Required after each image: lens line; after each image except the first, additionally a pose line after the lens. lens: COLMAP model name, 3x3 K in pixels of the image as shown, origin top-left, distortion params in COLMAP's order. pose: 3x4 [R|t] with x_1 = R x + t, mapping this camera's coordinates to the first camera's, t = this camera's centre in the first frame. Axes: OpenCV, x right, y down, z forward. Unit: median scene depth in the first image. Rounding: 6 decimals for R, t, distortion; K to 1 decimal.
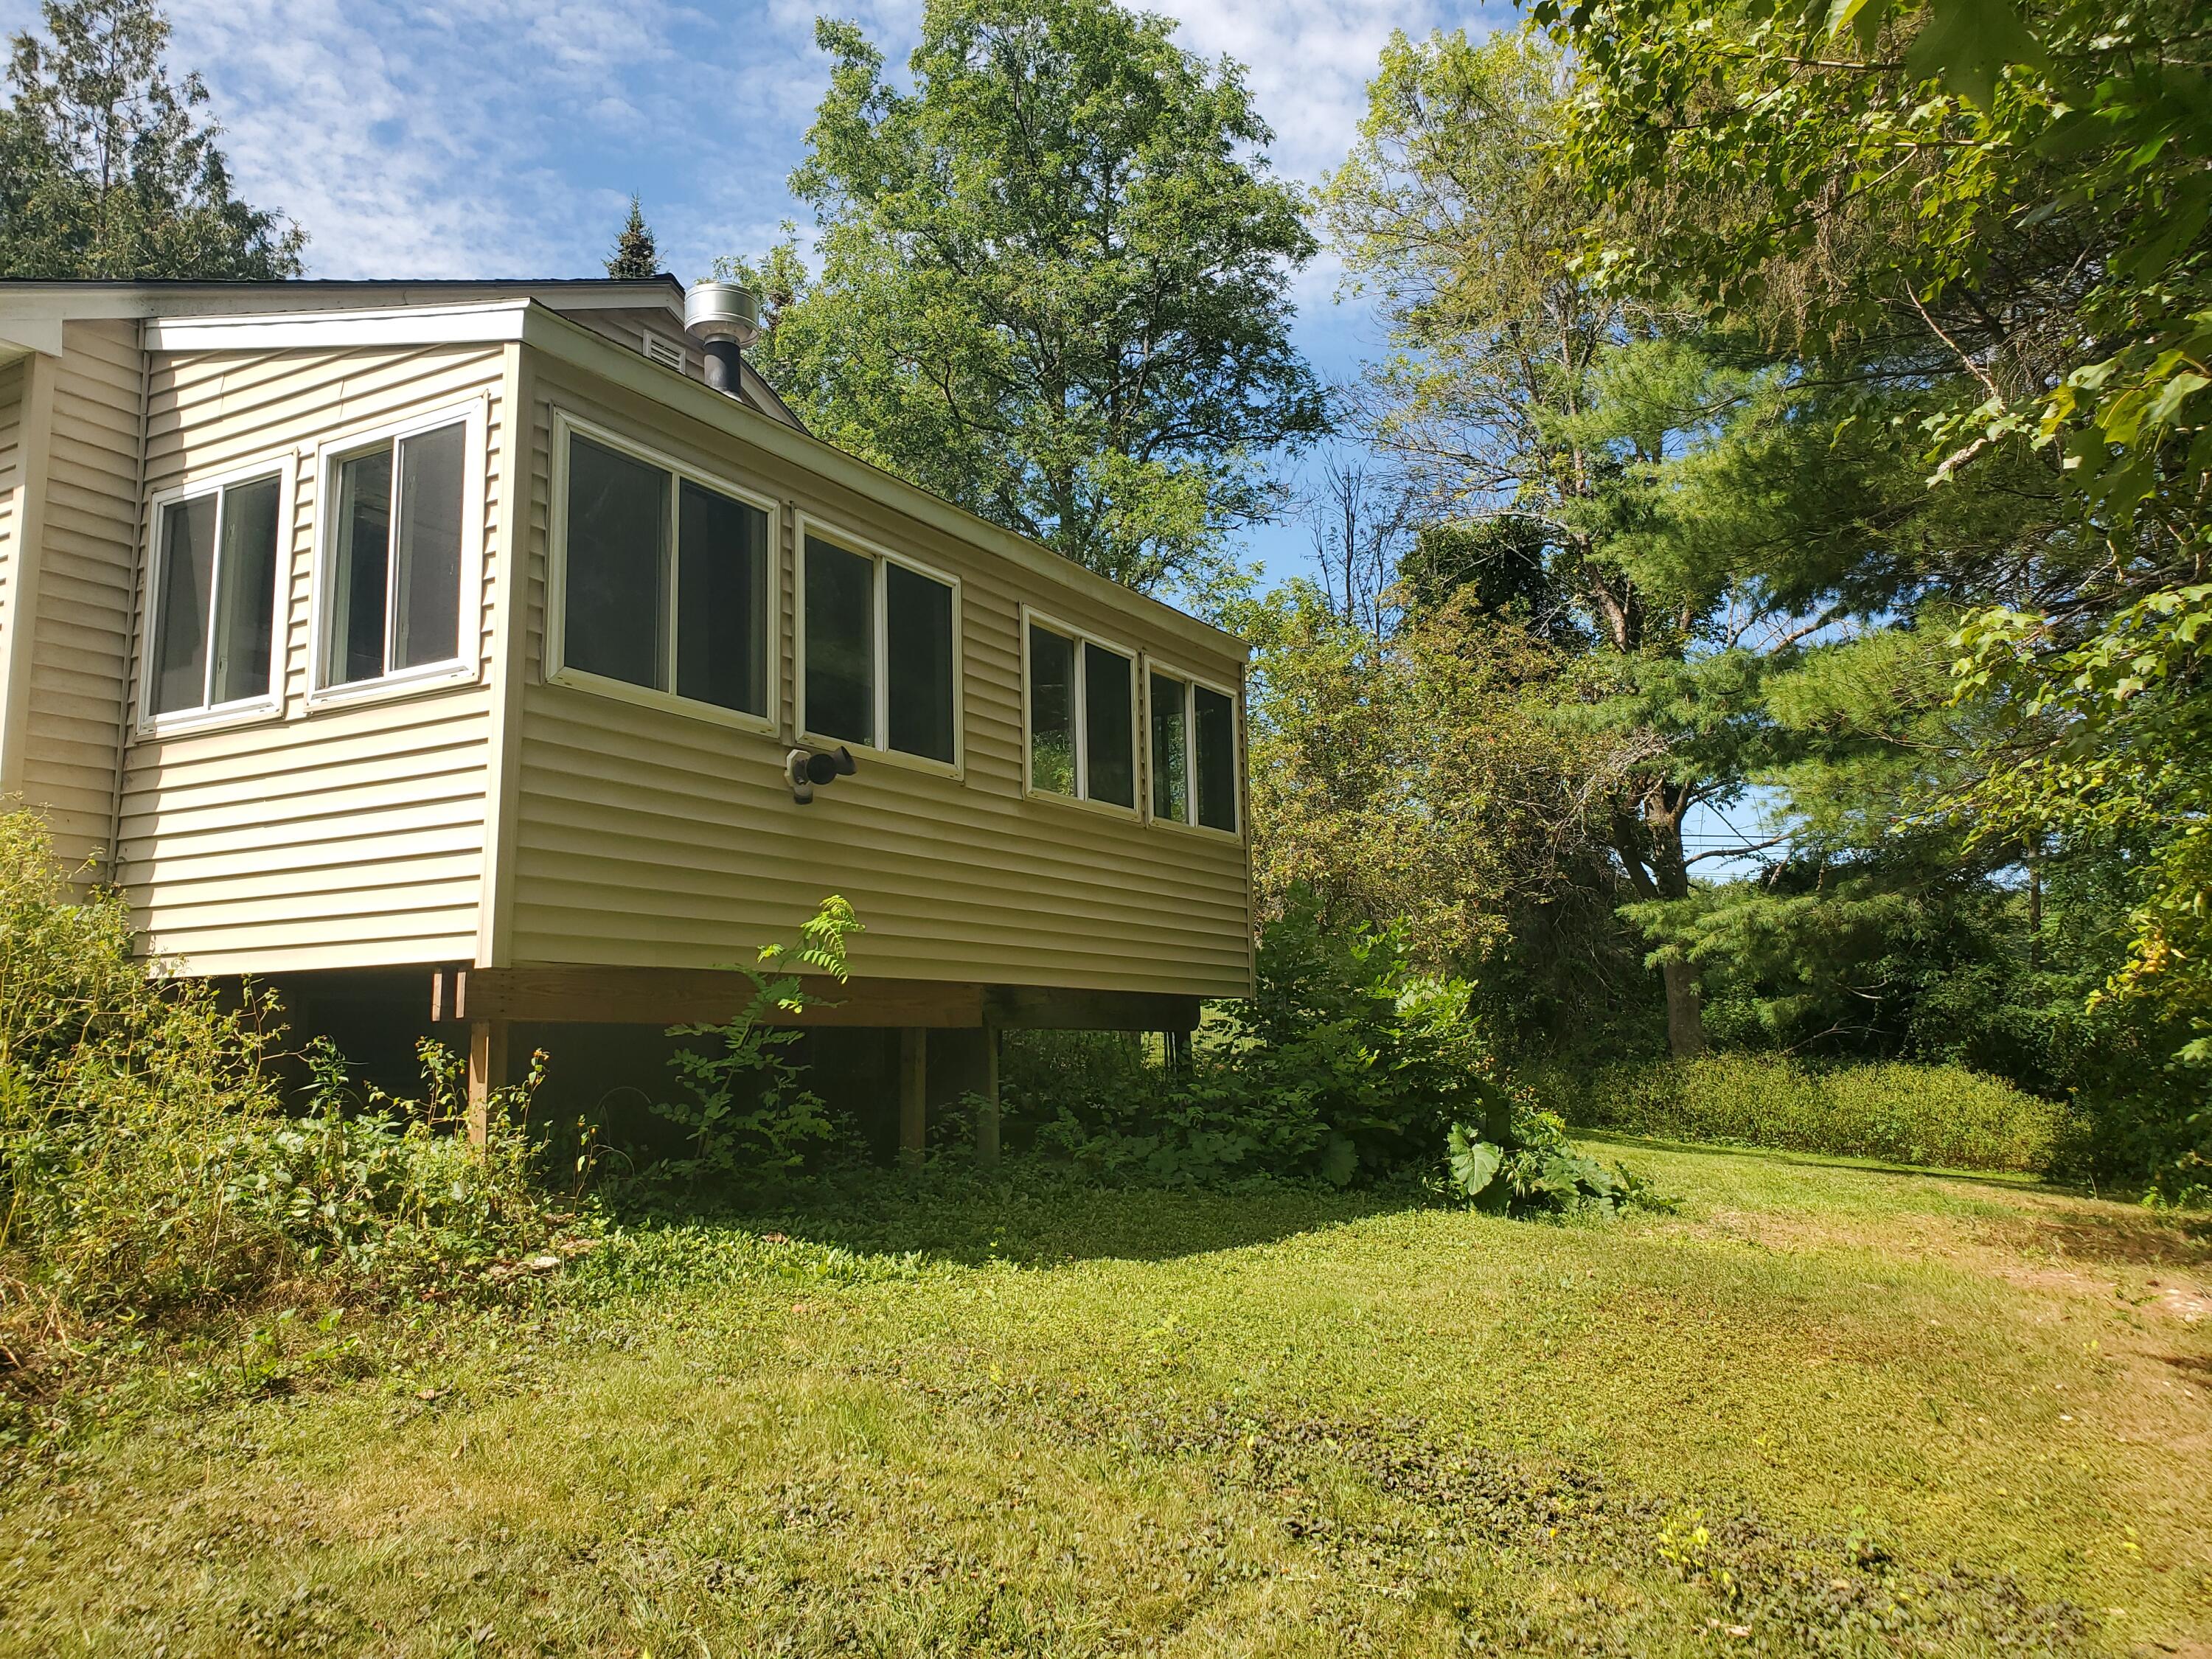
lens RADIAL K [[1676.7, 0, 1106.0], [0, 1676.7, 787.6], [0, 0, 1]] dist [-0.000842, 0.001506]
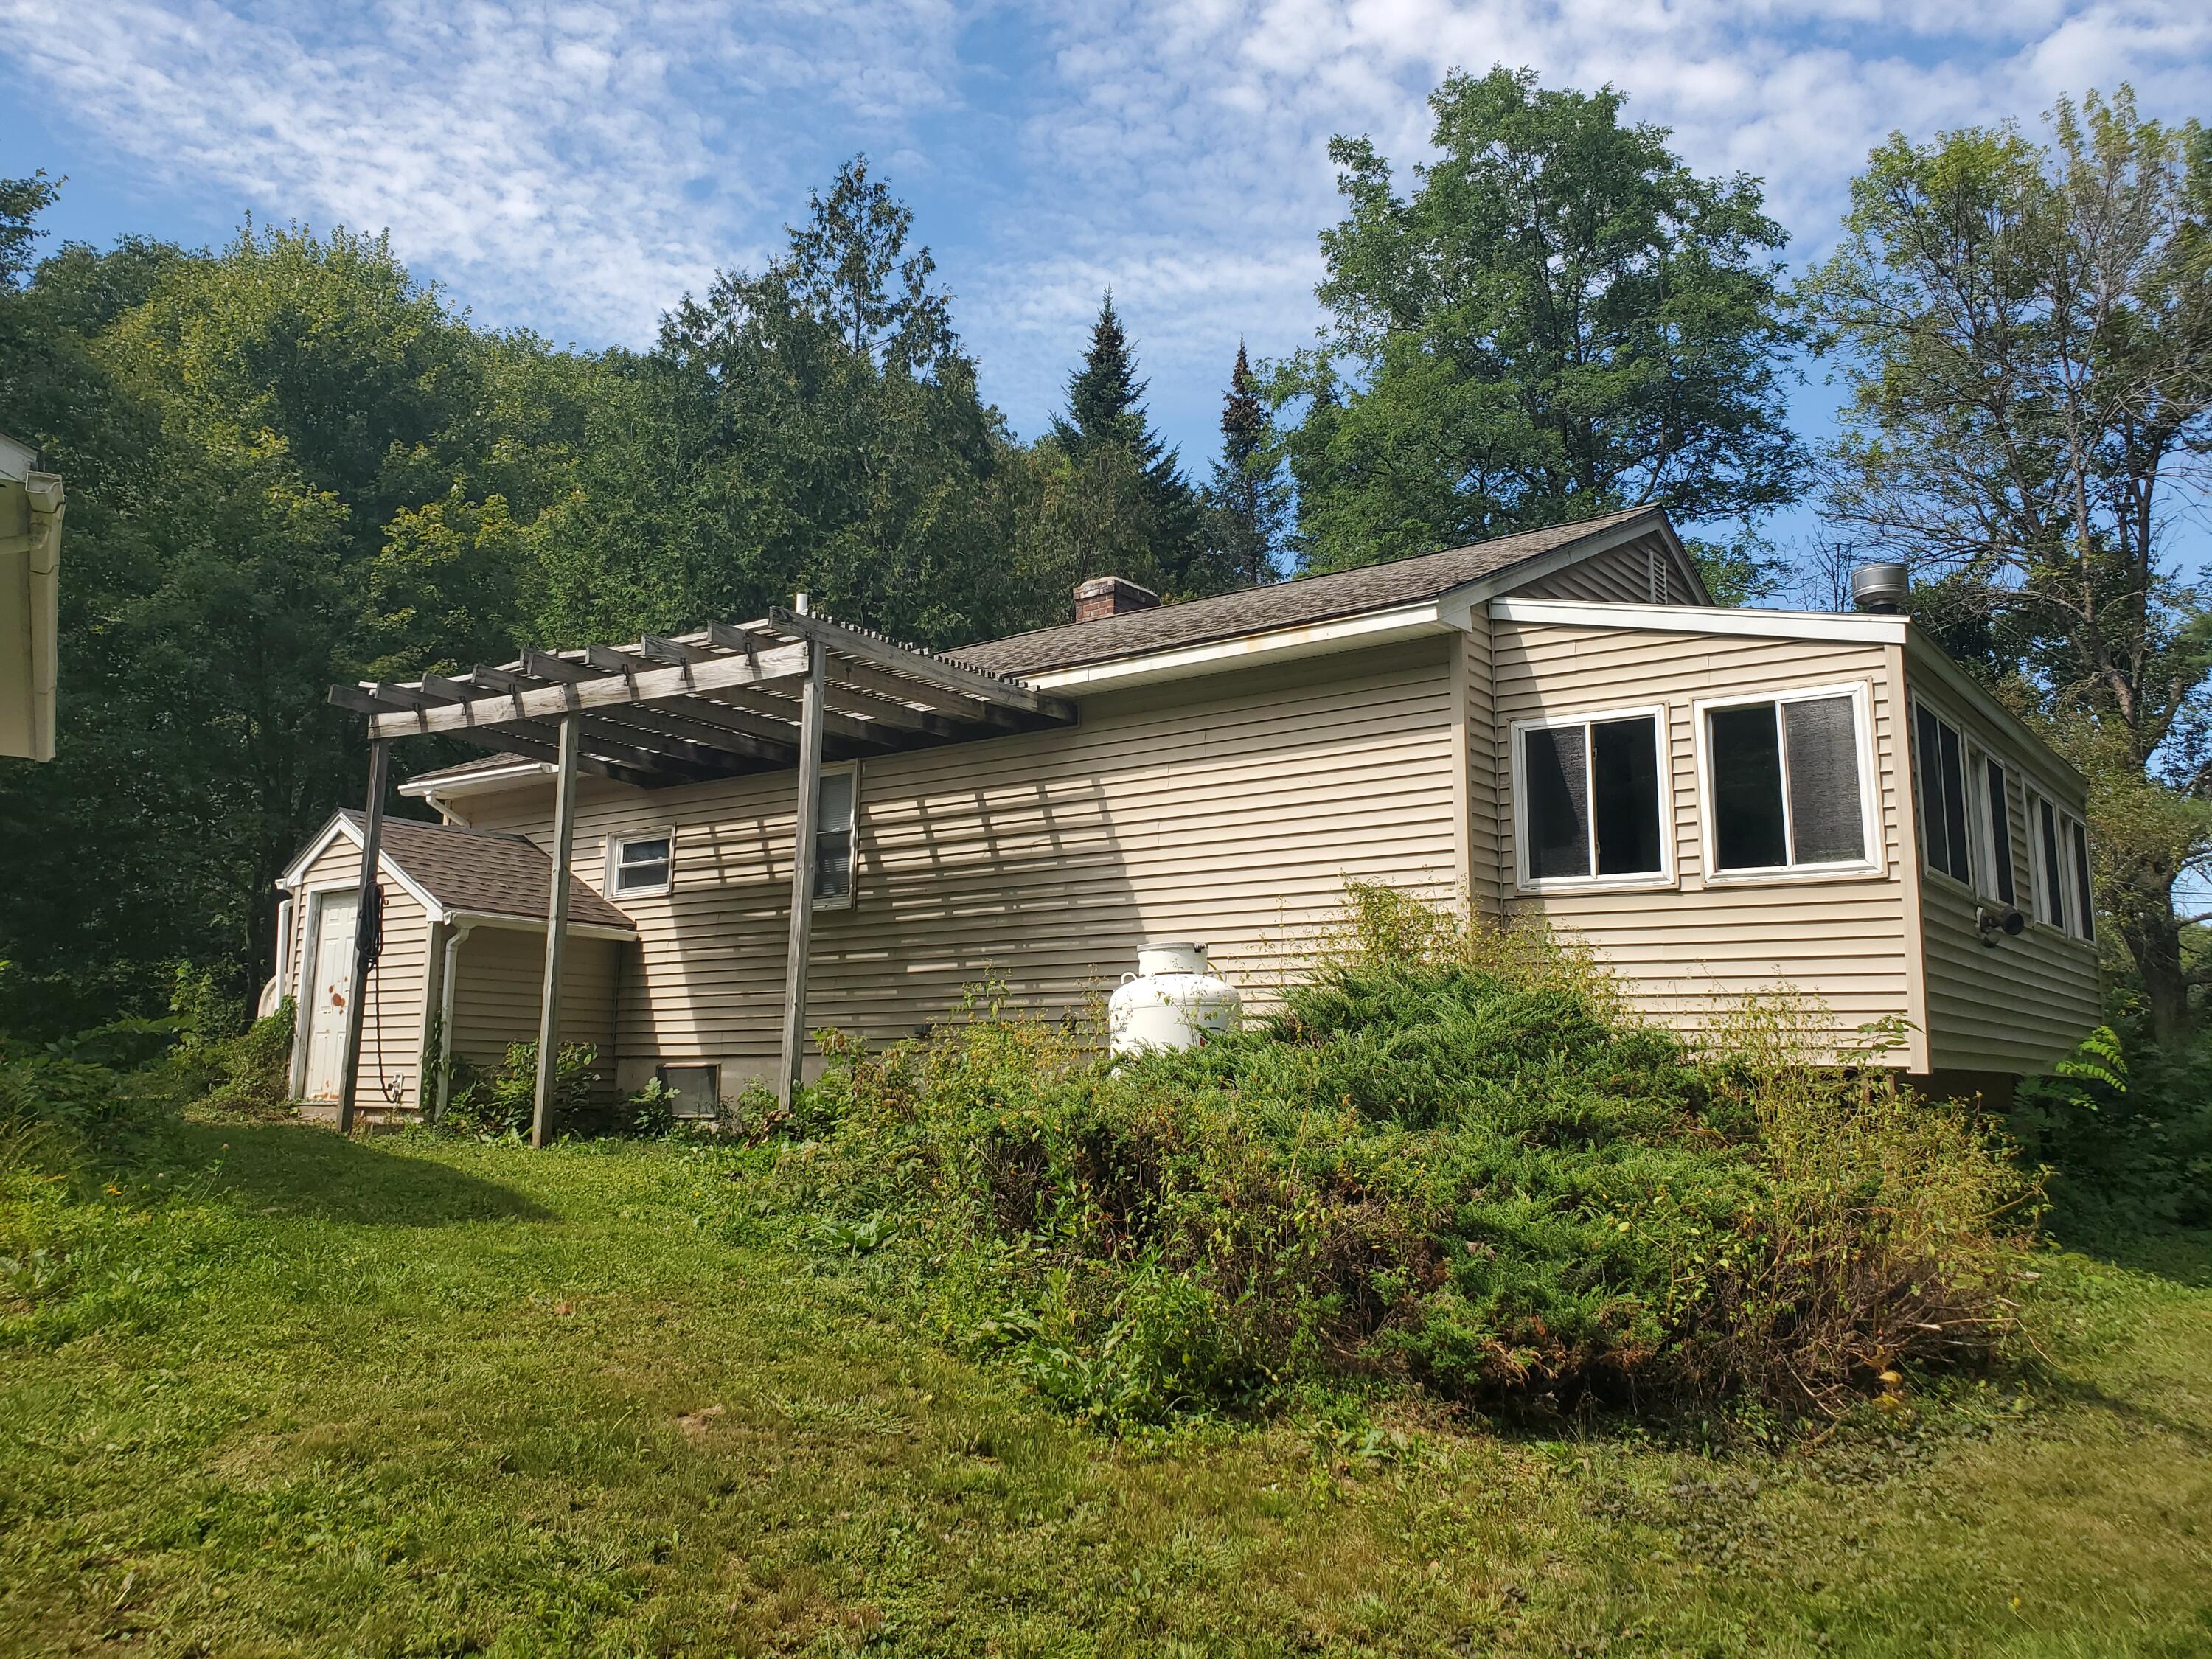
lens RADIAL K [[1681.9, 0, 1074.9], [0, 1681.9, 691.9], [0, 0, 1]] dist [0.148121, -0.413658]
pose [[0.987210, 0.003321, -0.159389, -0.755890], [-0.014023, 0.997717, -0.066068, -0.105071], [0.158806, 0.067458, 0.985003, -0.540275]]
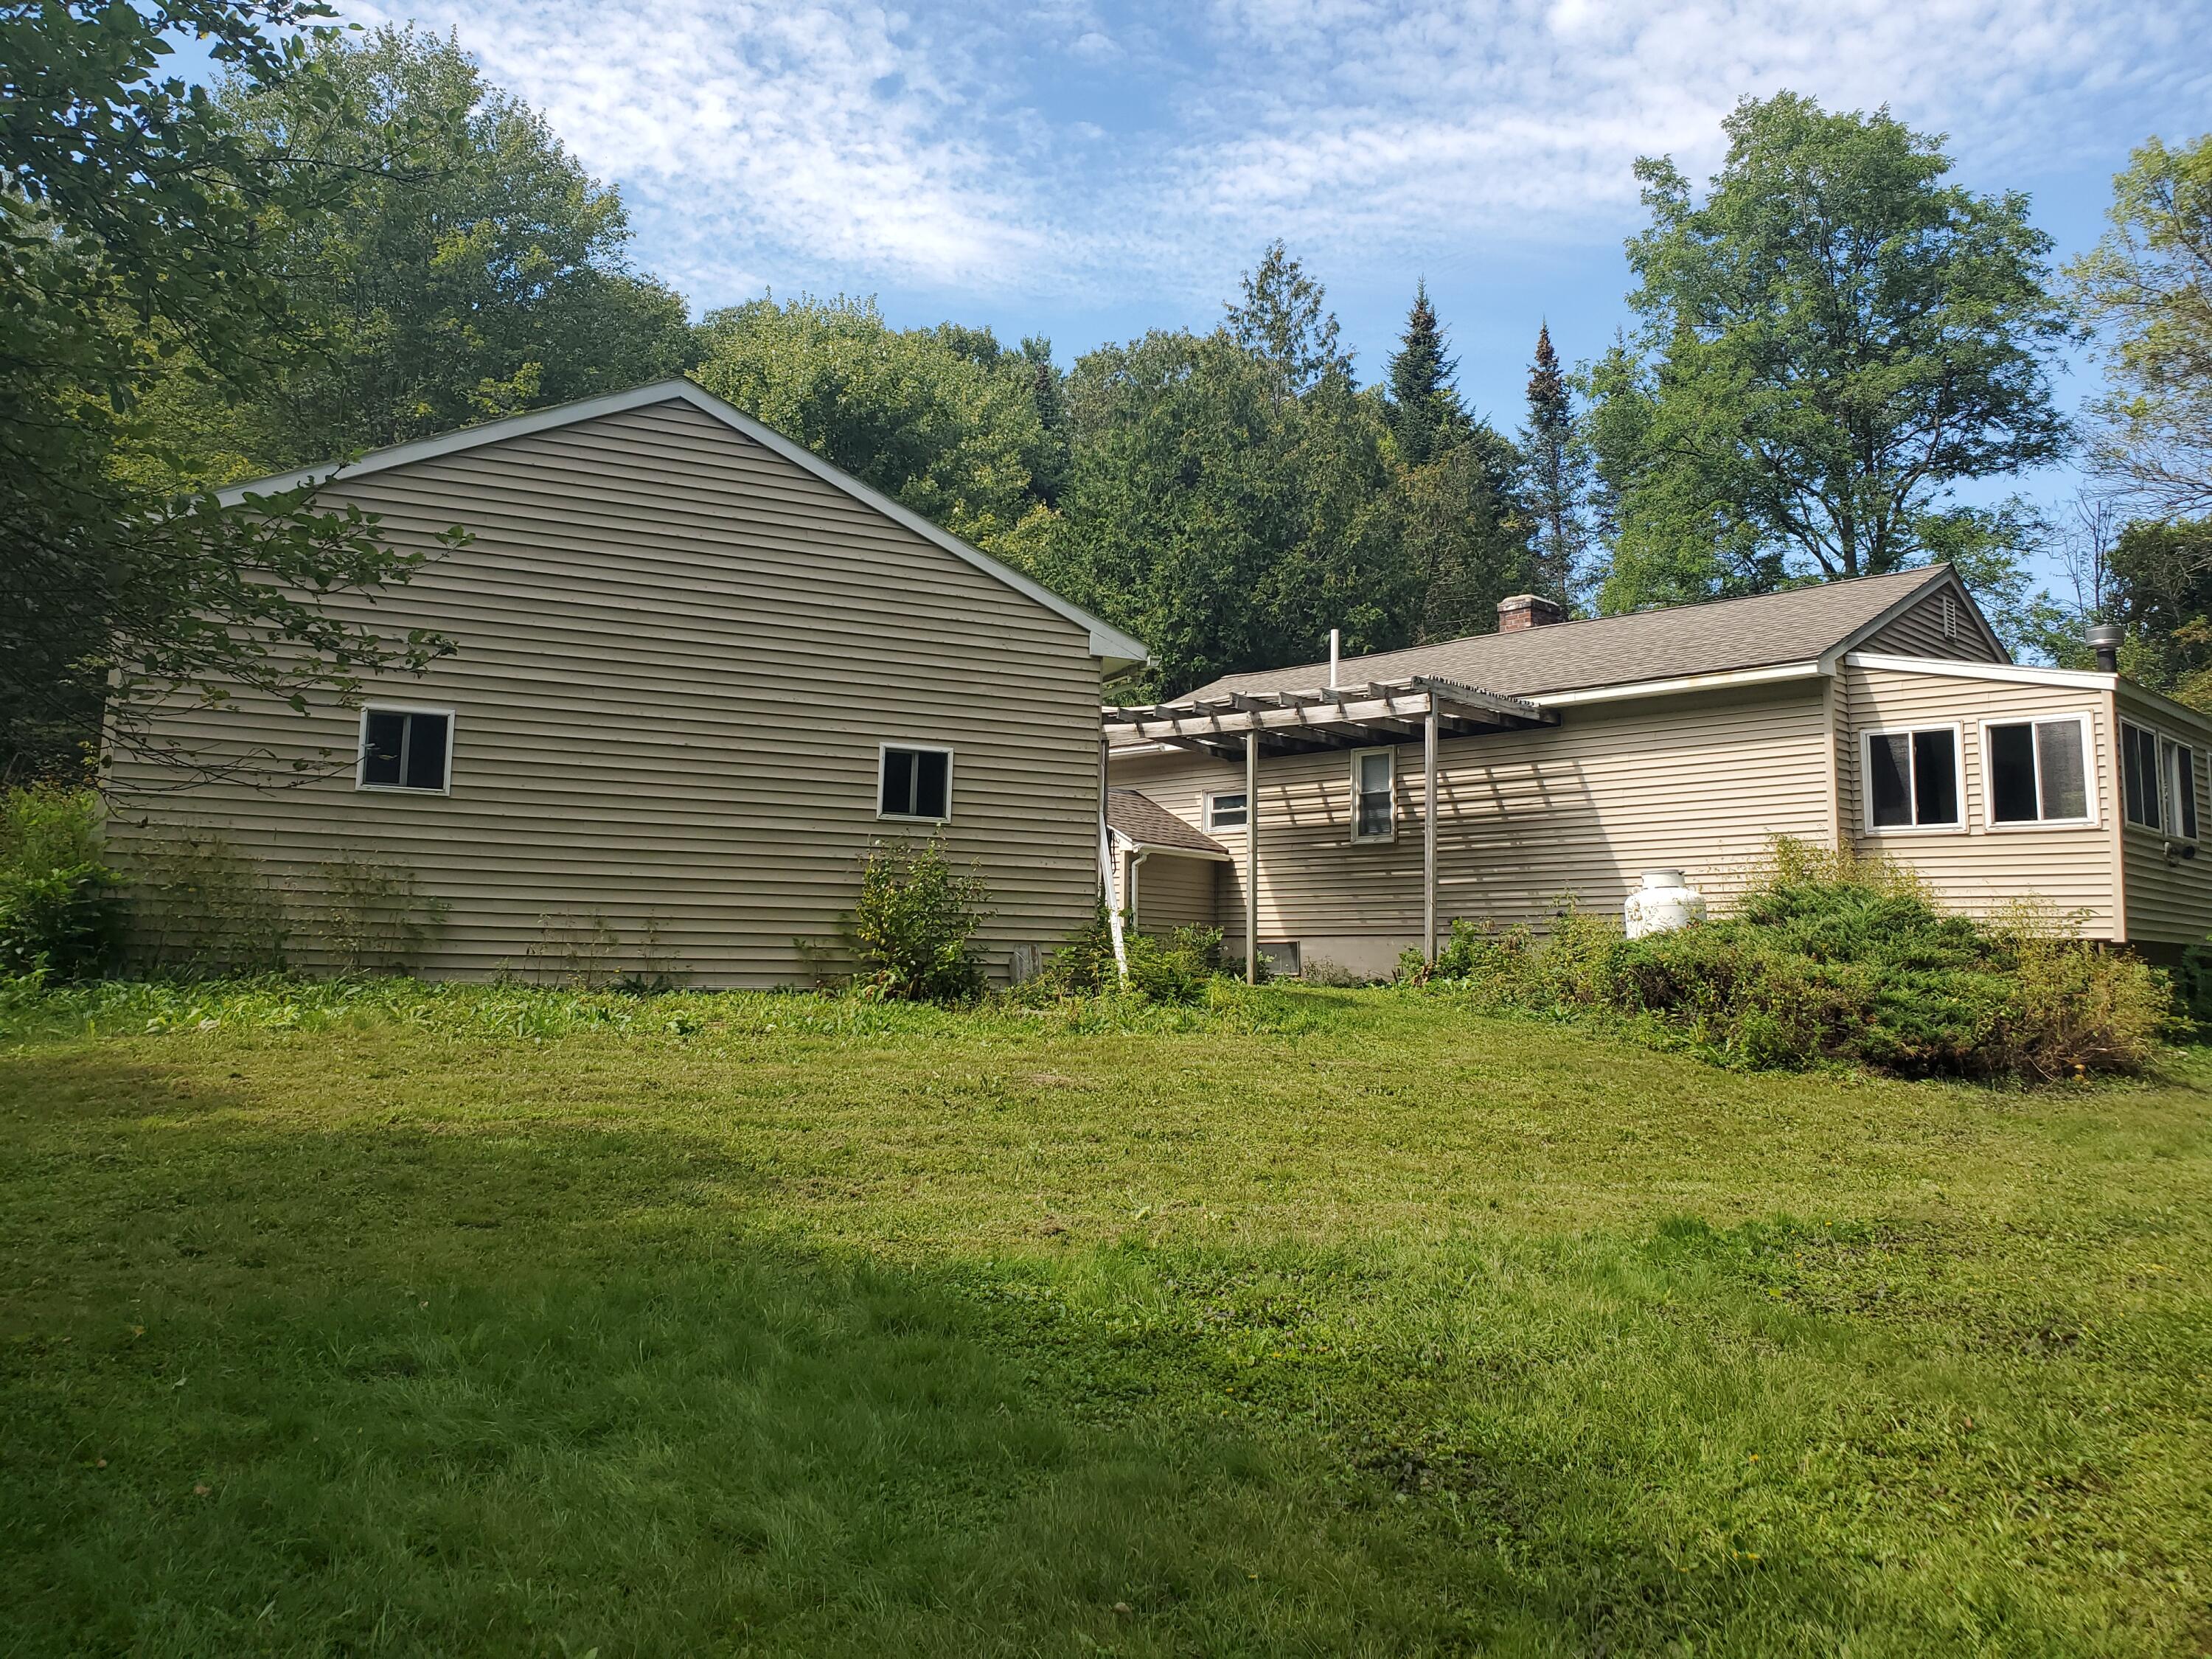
lens RADIAL K [[1626.6, 0, 1097.5], [0, 1626.6, 715.3], [0, 0, 1]] dist [-0.002042, 0.001021]
pose [[0.956269, -0.004294, -0.292458, -0.988654], [0.005906, 0.999972, 0.004629, -0.227053], [0.292430, -0.006154, 0.956267, -1.597438]]
